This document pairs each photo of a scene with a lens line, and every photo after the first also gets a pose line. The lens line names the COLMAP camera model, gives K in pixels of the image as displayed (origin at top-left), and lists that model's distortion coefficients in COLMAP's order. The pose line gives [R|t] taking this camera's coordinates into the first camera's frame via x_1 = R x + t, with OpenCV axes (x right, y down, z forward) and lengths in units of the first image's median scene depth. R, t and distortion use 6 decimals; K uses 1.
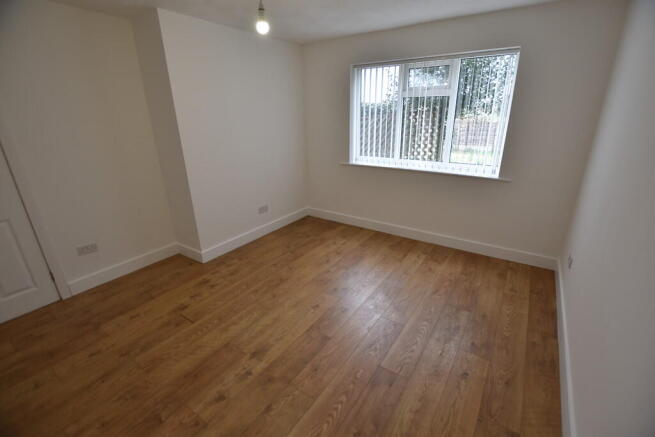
lens RADIAL K [[286.7, 0, 339.2], [0, 286.7, 225.3], [0, 0, 1]] dist [-0.023459, 0.000664]
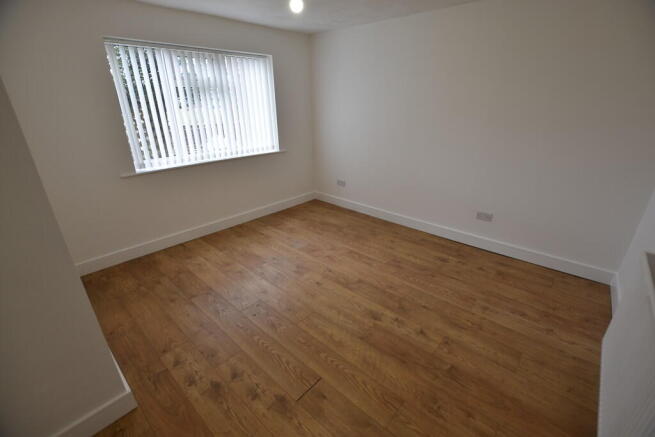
lens RADIAL K [[286.7, 0, 326.8], [0, 286.7, 221.1], [0, 0, 1]] dist [-0.023459, 0.000664]
pose [[0.158233, -0.365137, 0.917408, -0.878295], [0.363485, 0.885408, 0.289708, -0.201516], [-0.918064, 0.287623, 0.272822, 0.548978]]
